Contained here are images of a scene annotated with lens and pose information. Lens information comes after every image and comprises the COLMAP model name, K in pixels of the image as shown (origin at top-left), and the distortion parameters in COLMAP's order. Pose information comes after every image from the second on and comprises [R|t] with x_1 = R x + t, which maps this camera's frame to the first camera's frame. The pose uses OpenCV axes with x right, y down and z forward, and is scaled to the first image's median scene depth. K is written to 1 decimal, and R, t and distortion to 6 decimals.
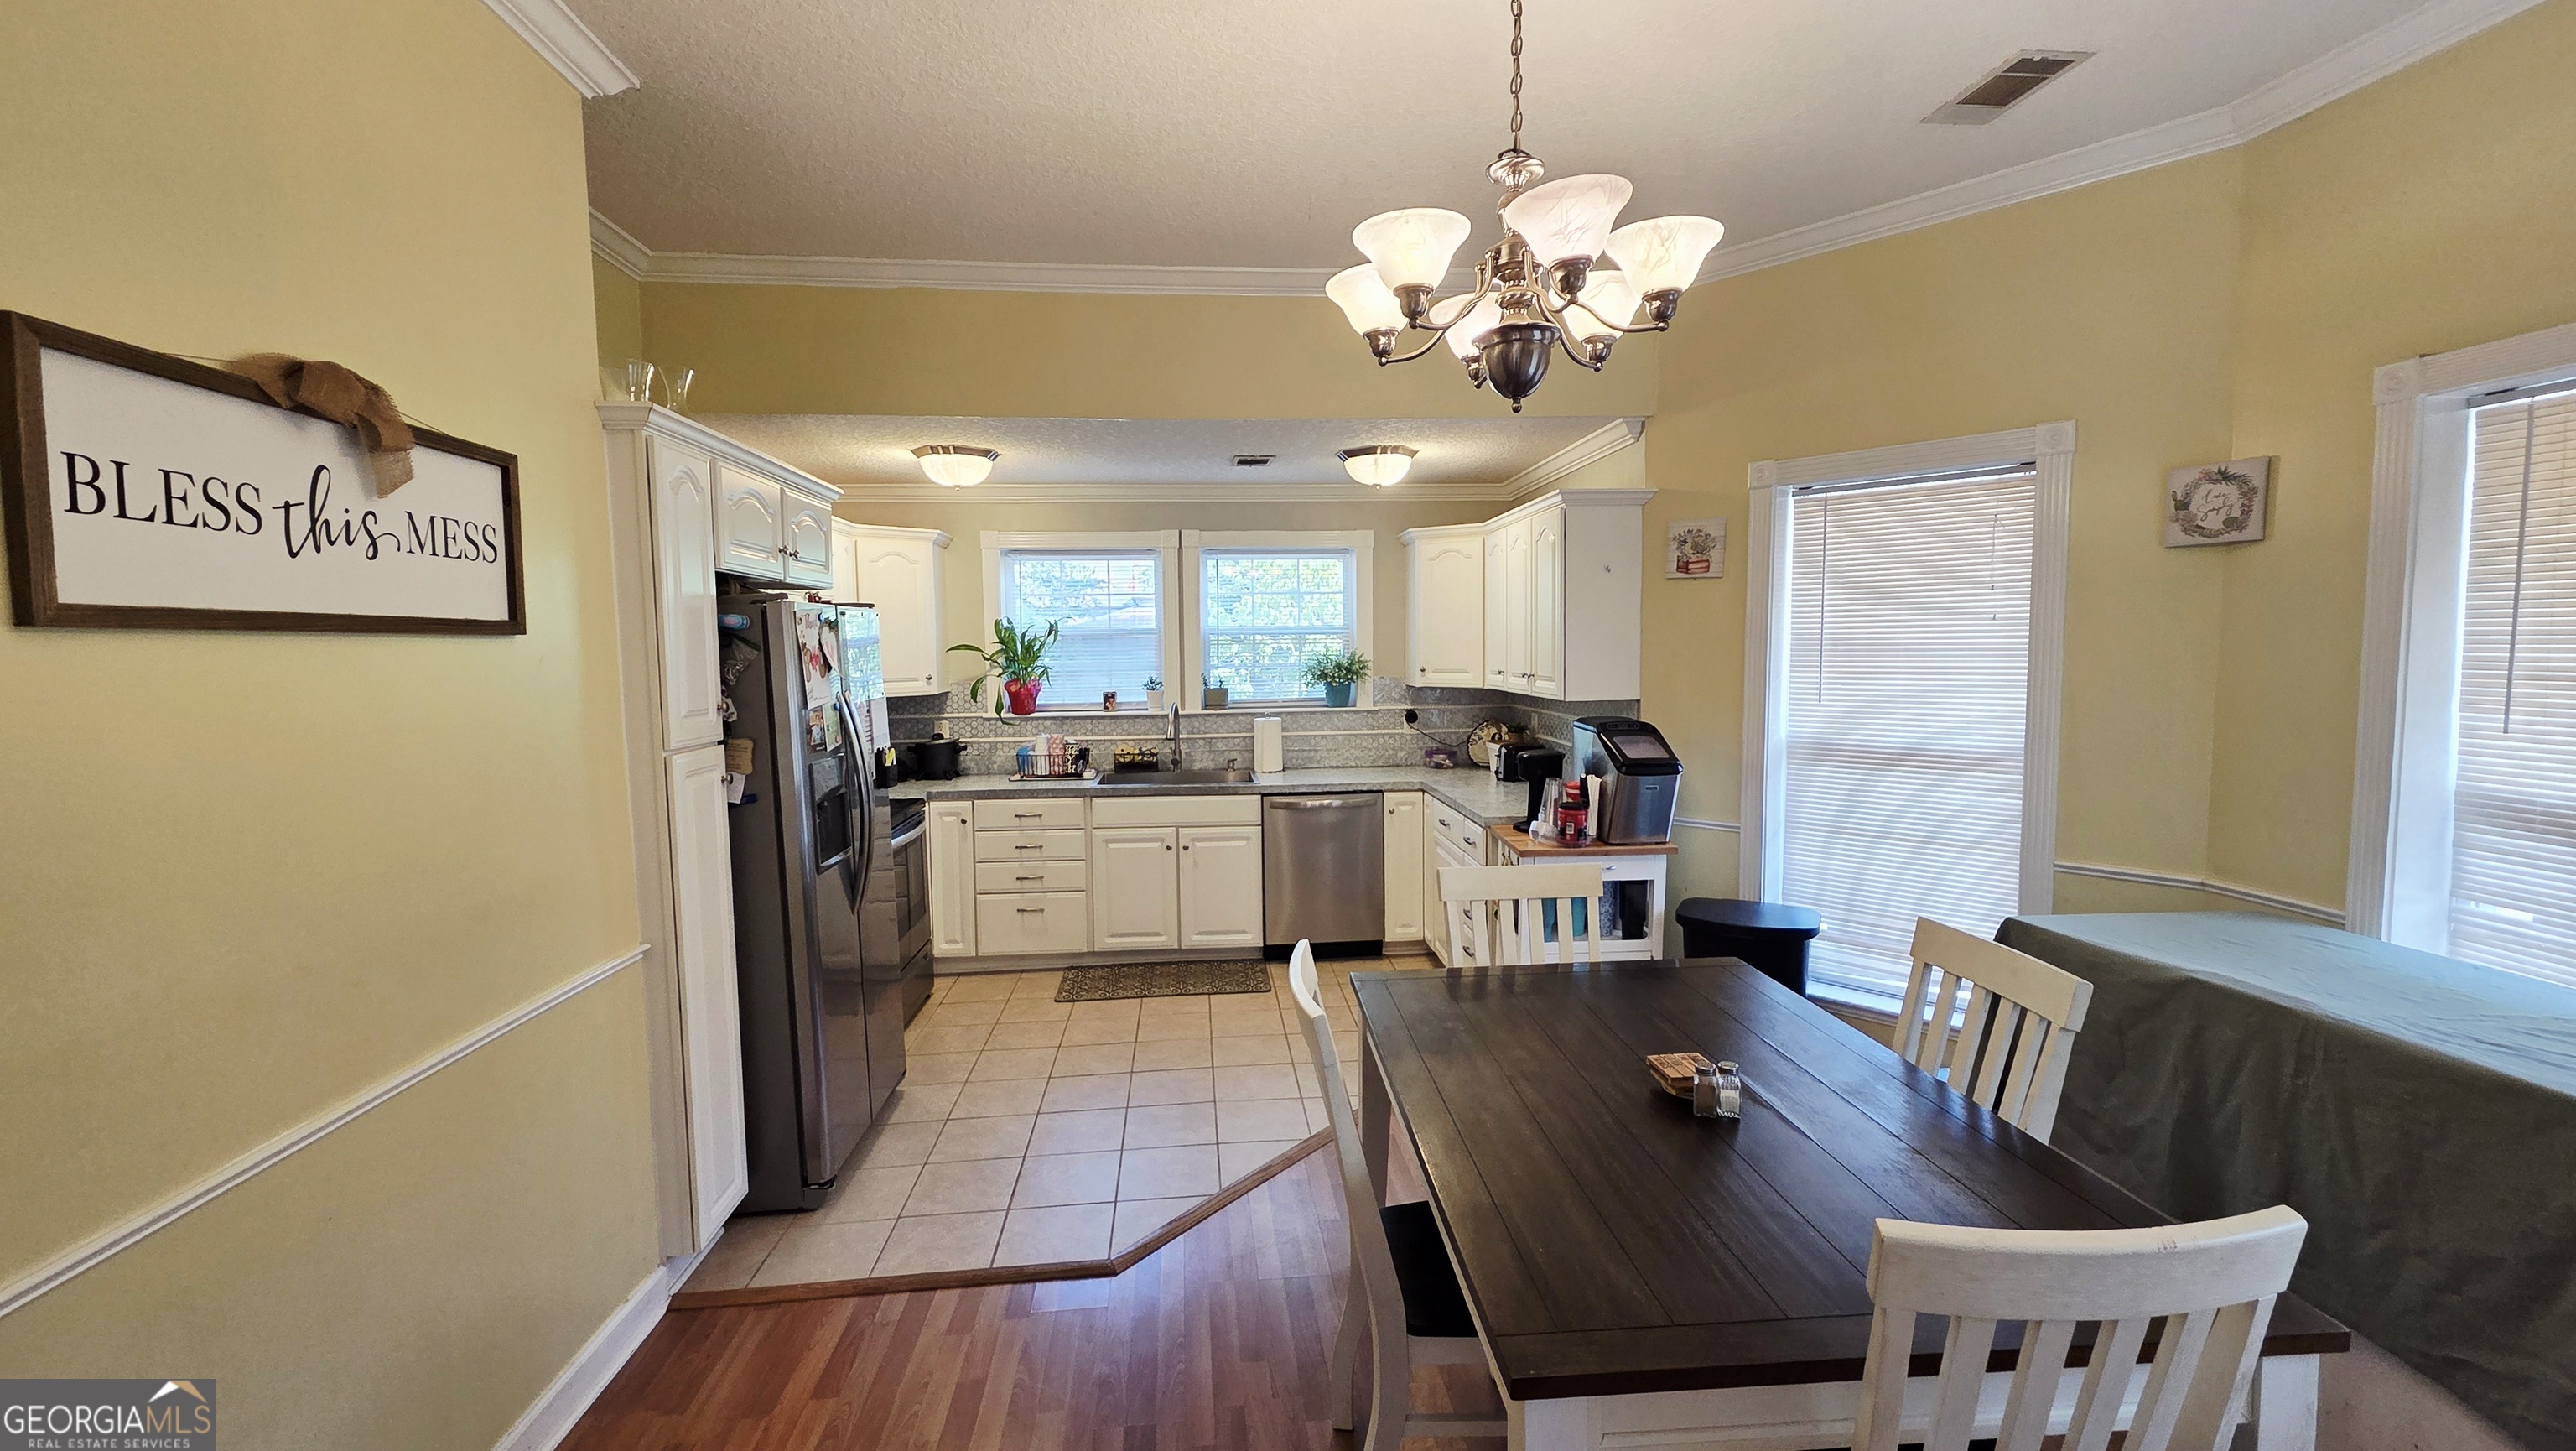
lens RADIAL K [[1054.9, 0, 1290.1], [0, 1054.9, 726.7], [0, 0, 1]] dist [-0.002029, -0.000049]
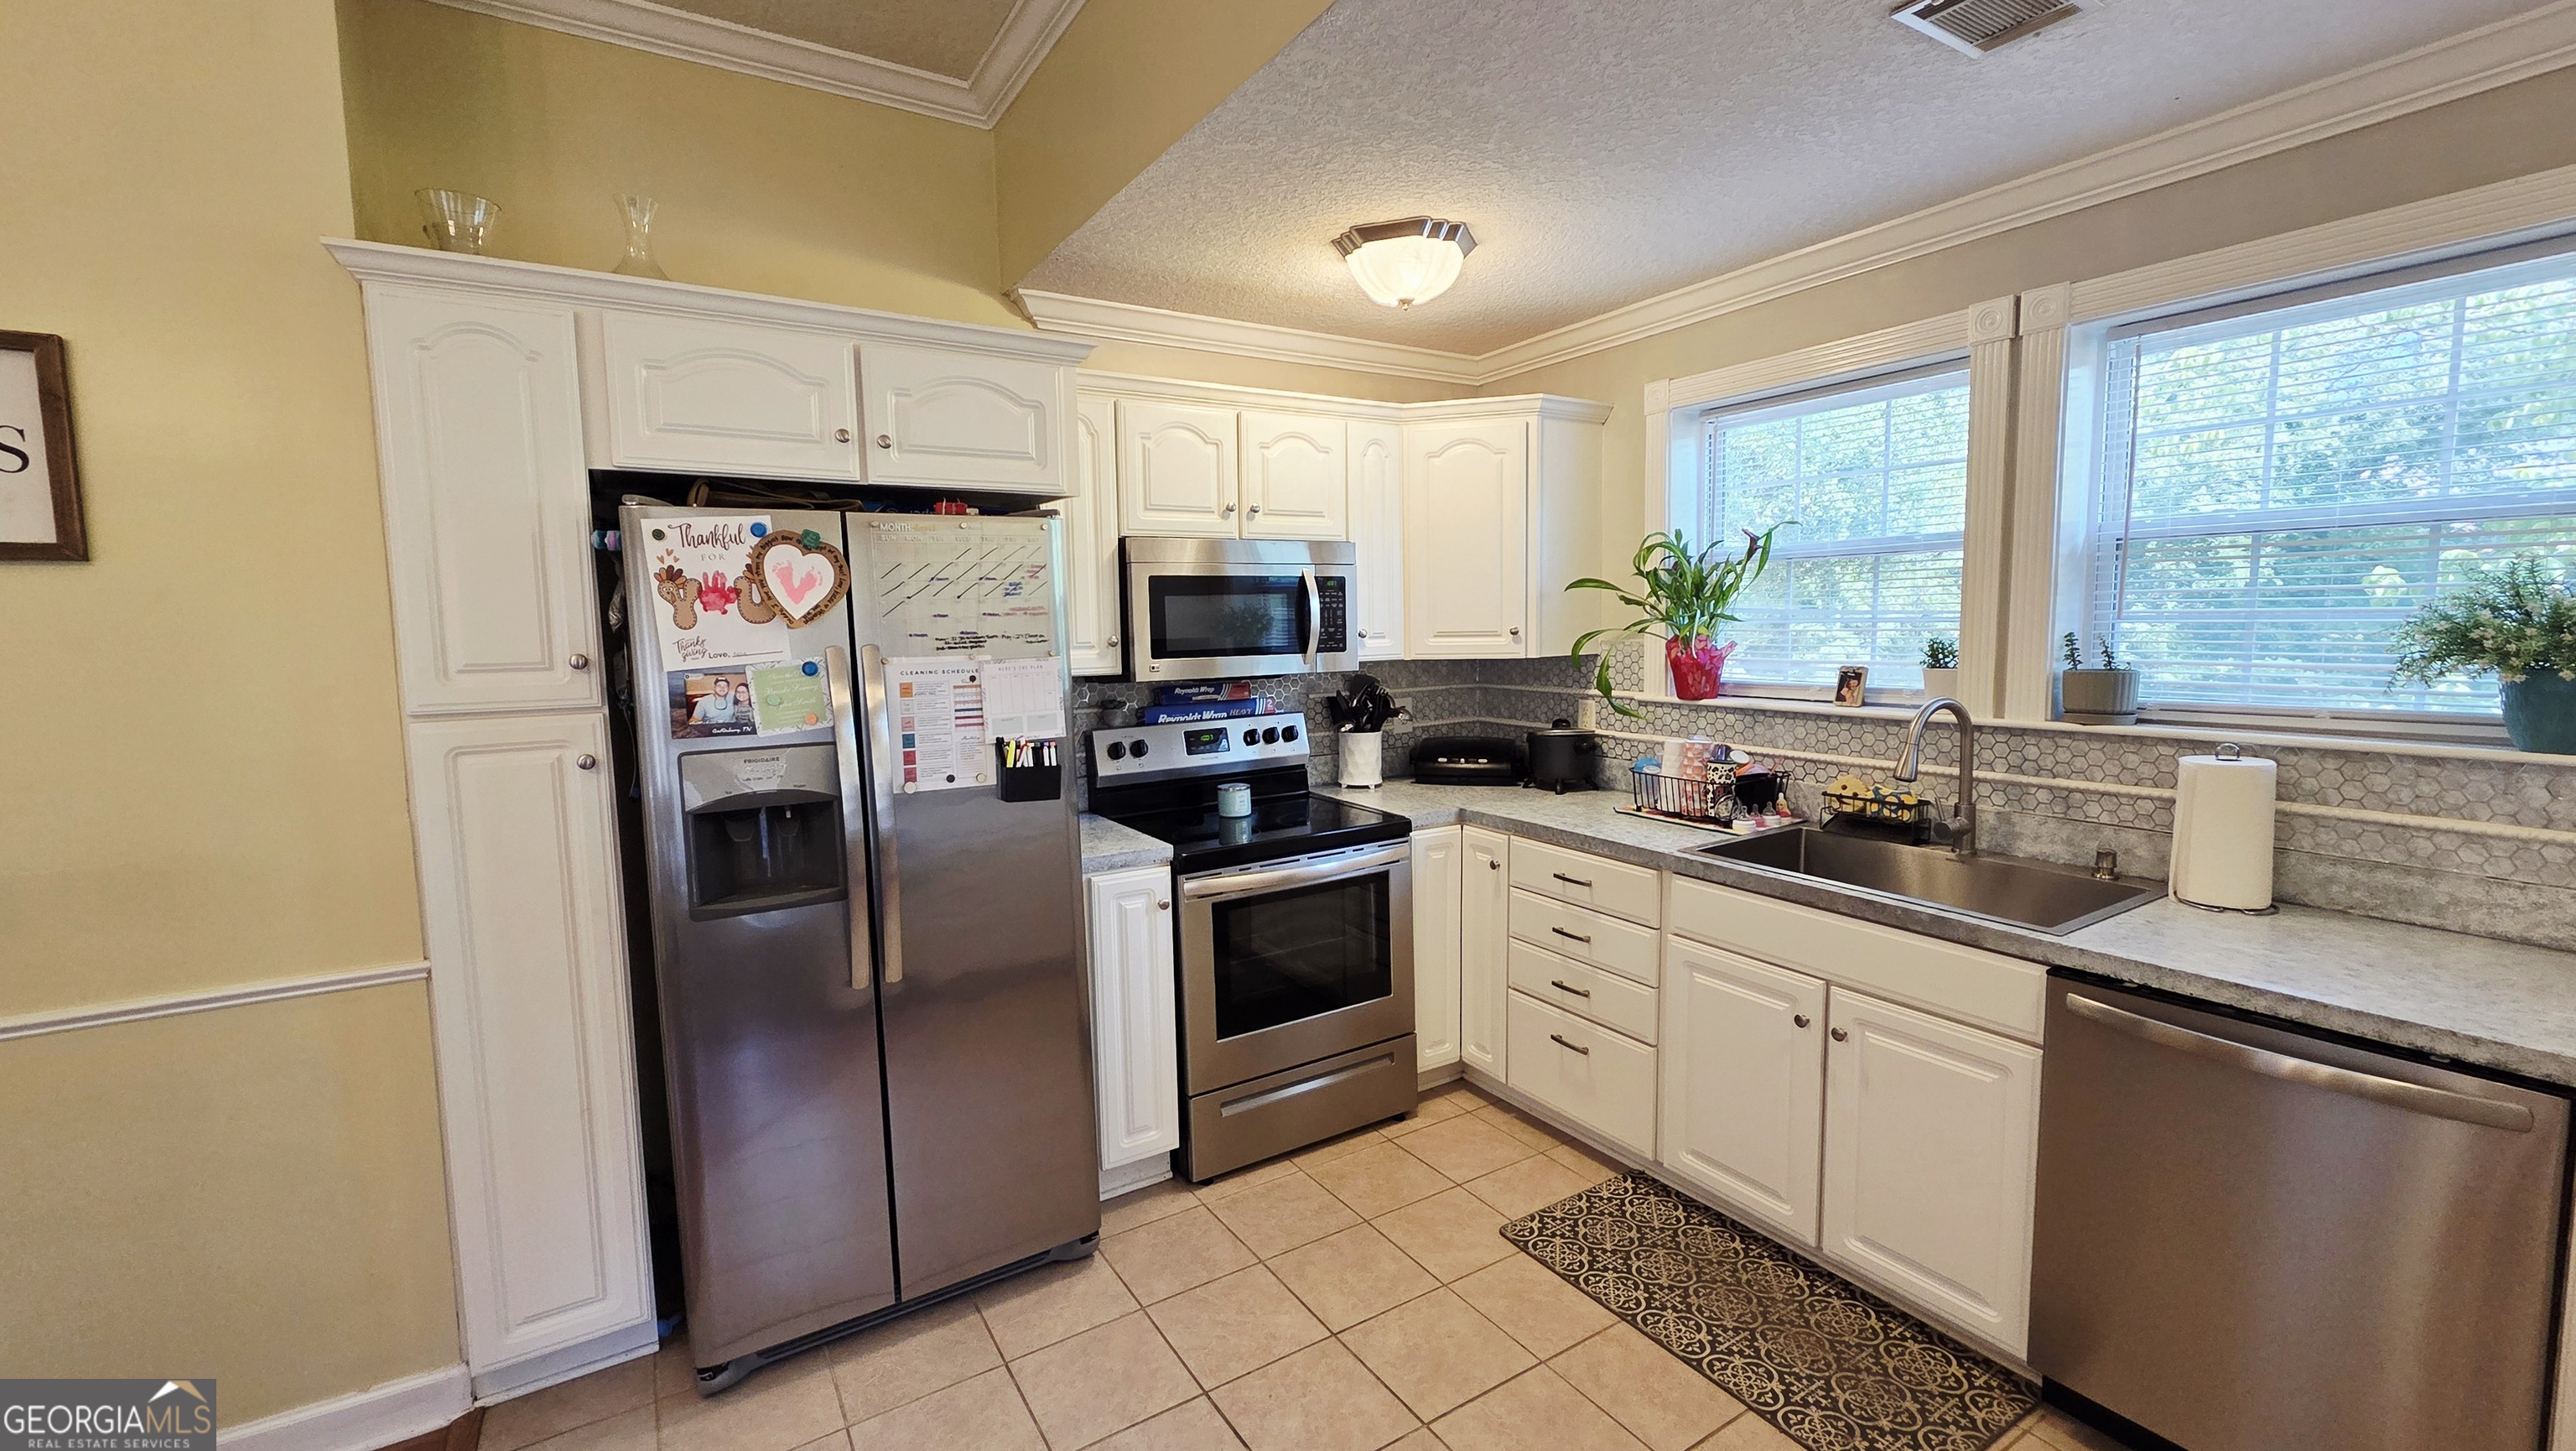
lens RADIAL K [[1054.9, 0, 1287.1], [0, 1054.9, 720.3], [0, 0, 1]] dist [-0.002029, -0.000049]
pose [[0.446605, 0.091666, -0.890023, 0.157876], [-0.057880, 0.995614, 0.073498, -0.029454], [0.892857, 0.018691, 0.449952, 0.549306]]
